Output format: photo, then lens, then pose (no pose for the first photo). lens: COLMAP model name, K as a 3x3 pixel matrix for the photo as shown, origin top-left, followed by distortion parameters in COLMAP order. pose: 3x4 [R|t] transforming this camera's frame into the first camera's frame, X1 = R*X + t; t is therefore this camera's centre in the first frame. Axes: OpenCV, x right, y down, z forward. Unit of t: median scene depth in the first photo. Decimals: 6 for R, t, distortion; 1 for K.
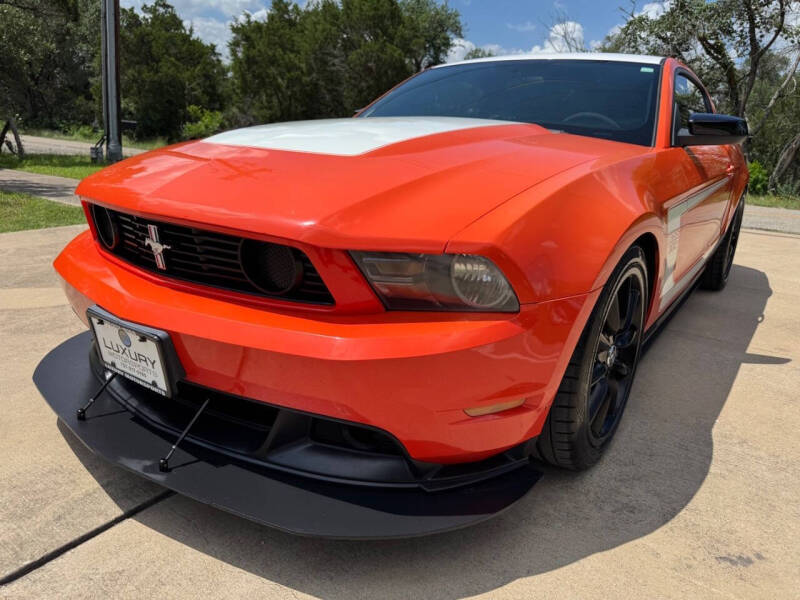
lens RADIAL K [[570.7, 0, 400.0], [0, 570.7, 300.0], [0, 0, 1]] dist [0.038776, -0.045857]
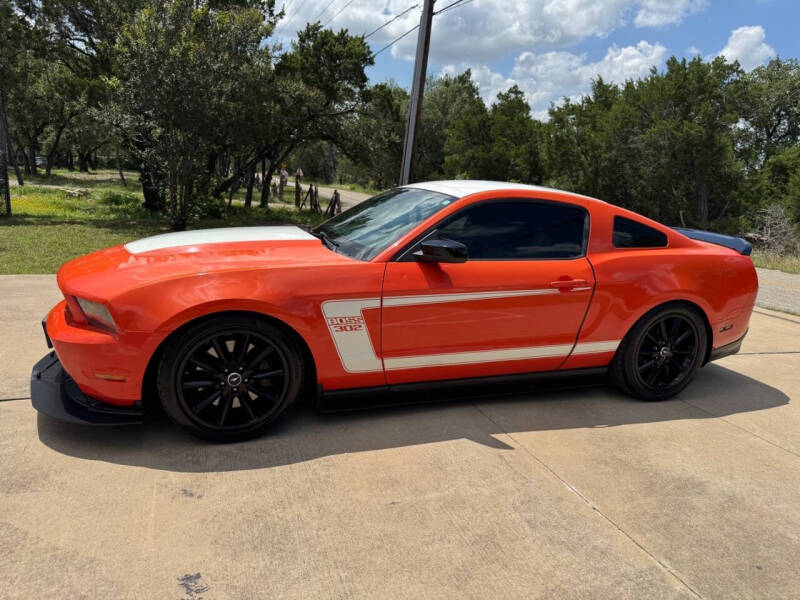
lens RADIAL K [[570.7, 0, 400.0], [0, 570.7, 300.0], [0, 0, 1]] dist [0.038776, -0.045857]
pose [[0.829951, 0.121610, -0.544420, 0.111759], [-0.180399, 0.982018, -0.055655, -0.008992], [0.527862, 0.144404, 0.836965, -0.013672]]
